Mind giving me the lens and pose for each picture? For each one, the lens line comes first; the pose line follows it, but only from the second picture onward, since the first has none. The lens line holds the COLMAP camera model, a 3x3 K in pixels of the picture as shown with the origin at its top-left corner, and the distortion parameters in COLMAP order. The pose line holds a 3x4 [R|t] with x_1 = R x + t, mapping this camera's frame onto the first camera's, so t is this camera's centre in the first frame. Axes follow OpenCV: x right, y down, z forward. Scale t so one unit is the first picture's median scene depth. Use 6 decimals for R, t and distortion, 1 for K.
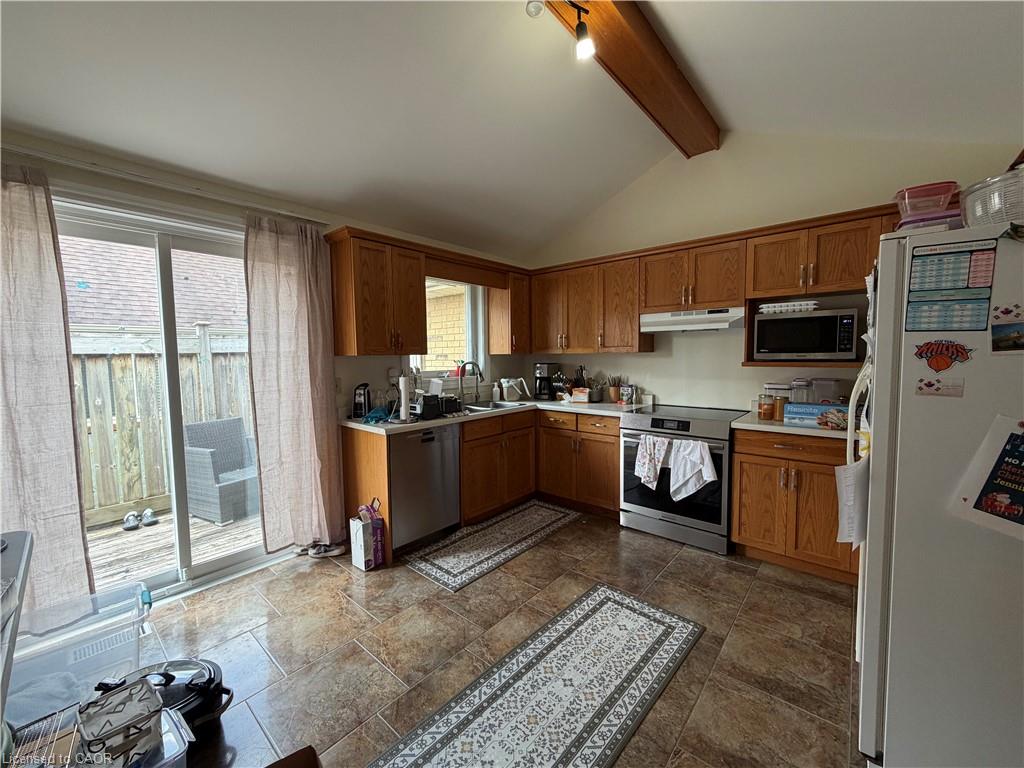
lens RADIAL K [[408.9, 0, 507.5], [0, 408.9, 383.4], [0, 0, 1]] dist [0.005022, -0.000257]
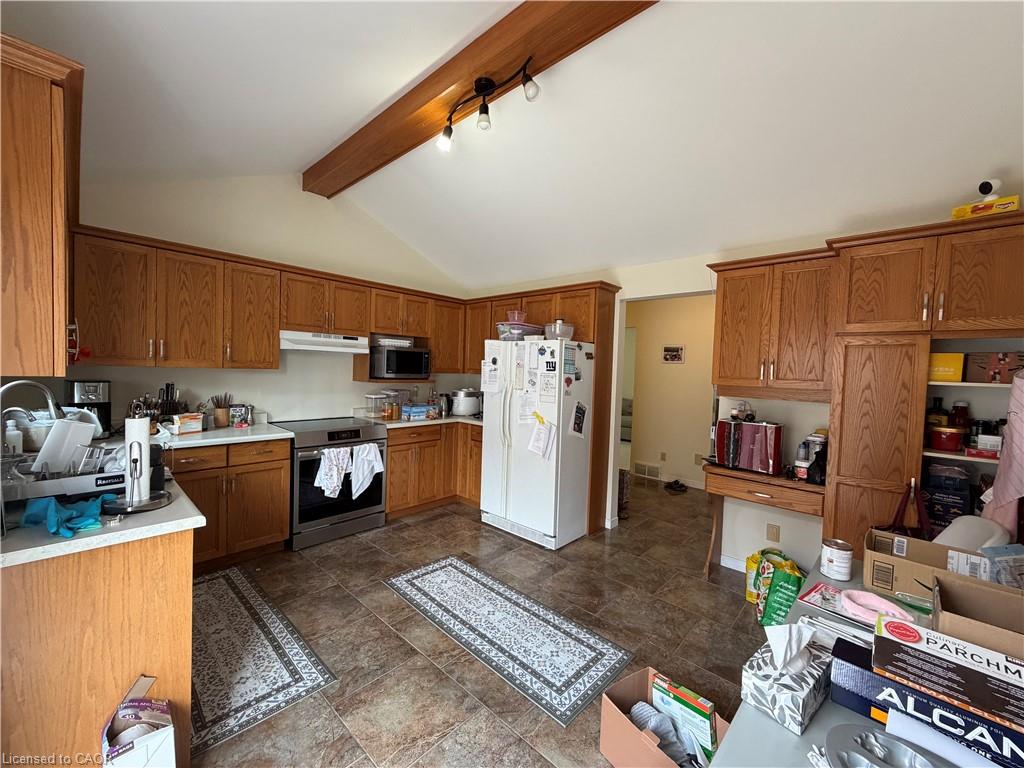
lens RADIAL K [[408.9, 0, 508.0], [0, 408.9, 385.6], [0, 0, 1]] dist [0.005022, -0.000257]
pose [[0.026988, -0.026247, 0.999291, -0.863479], [0.034956, 0.999069, 0.025298, -0.059219], [-0.999024, 0.034248, 0.027880, 0.611863]]
